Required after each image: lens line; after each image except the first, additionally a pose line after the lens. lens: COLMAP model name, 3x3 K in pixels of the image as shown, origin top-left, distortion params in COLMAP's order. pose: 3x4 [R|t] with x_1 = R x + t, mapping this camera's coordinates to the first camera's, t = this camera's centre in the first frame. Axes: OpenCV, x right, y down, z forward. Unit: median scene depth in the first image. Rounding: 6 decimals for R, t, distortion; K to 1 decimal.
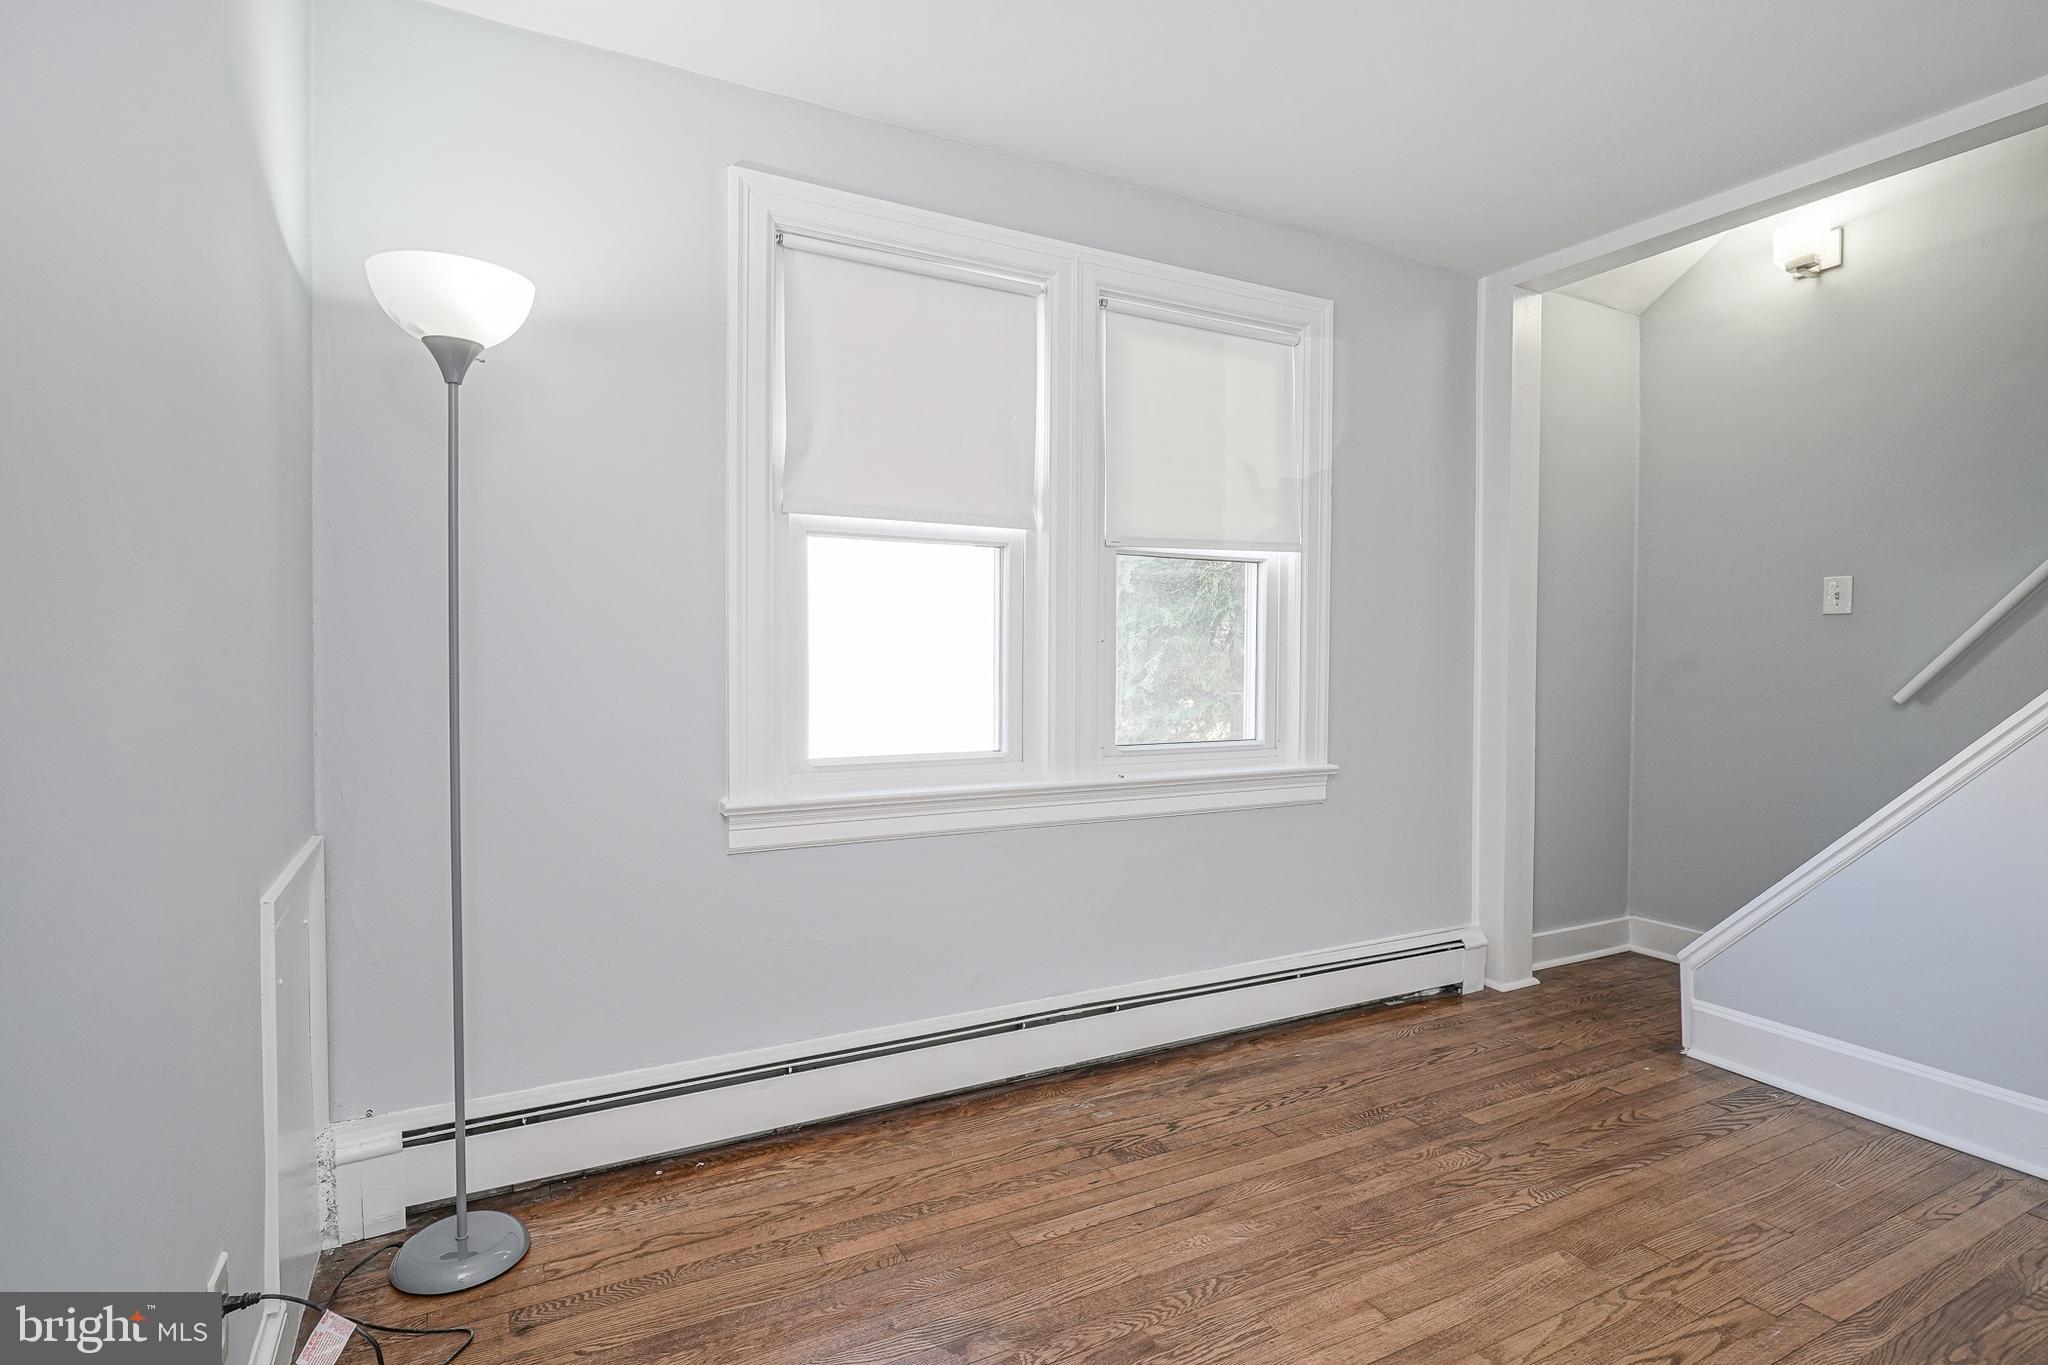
lens RADIAL K [[977.8, 0, 1003.4], [0, 977.8, 677.5], [0, 0, 1]] dist [-0.005792, 0.003742]
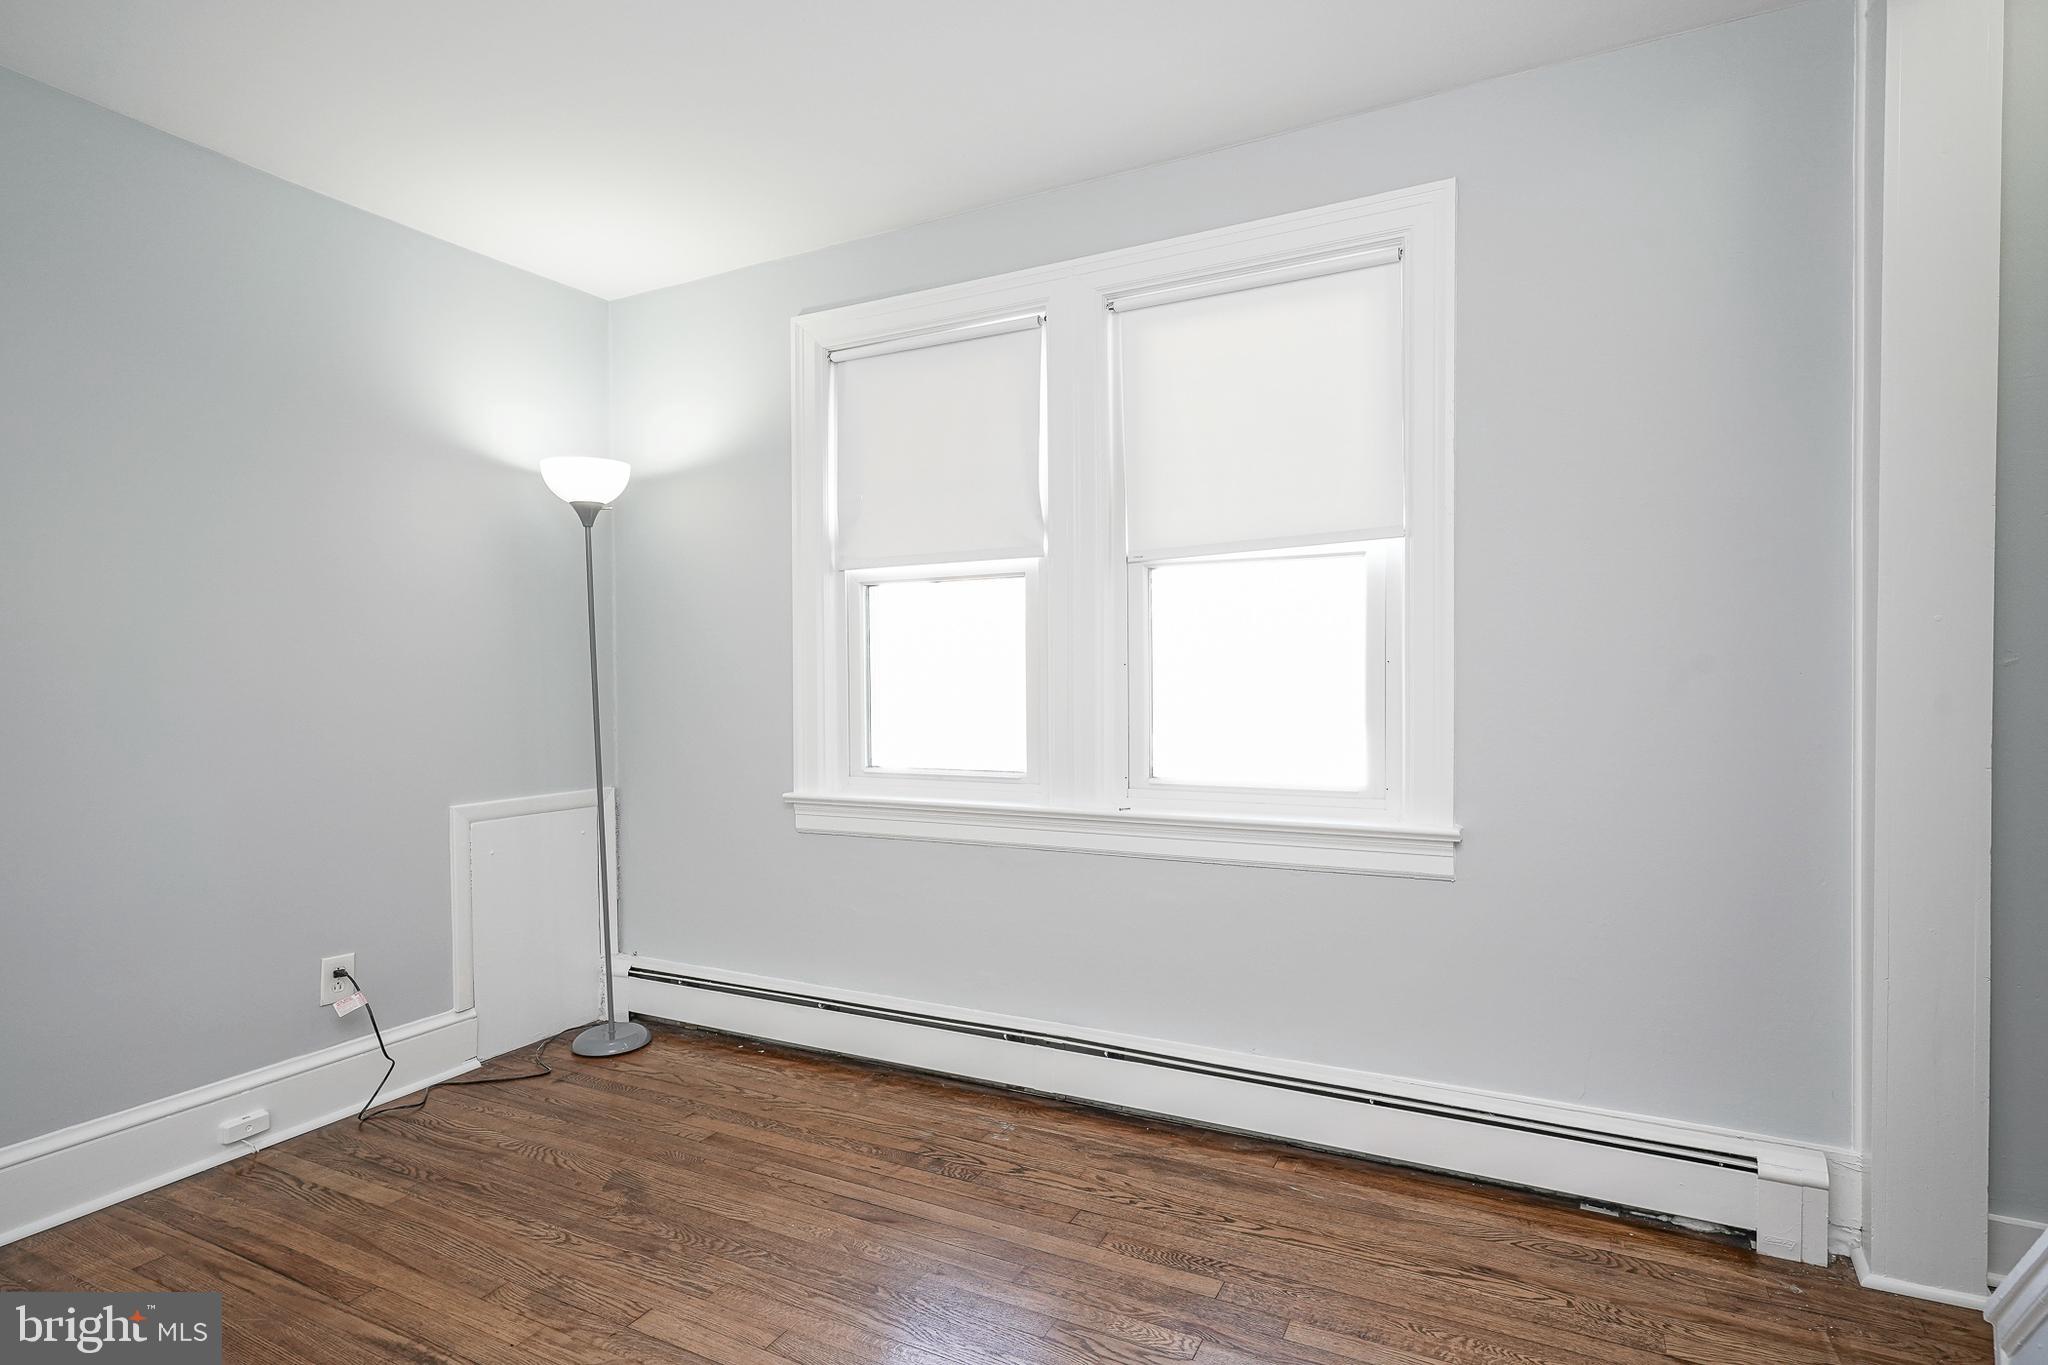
lens RADIAL K [[977.8, 0, 1024.4], [0, 977.8, 701.3], [0, 0, 1]] dist [-0.005792, 0.003742]
pose [[0.603815, 0.007842, -0.797086, 0.839698], [-0.003408, 0.999968, 0.007256, -0.008338], [0.797117, -0.001665, 0.603822, 0.379364]]
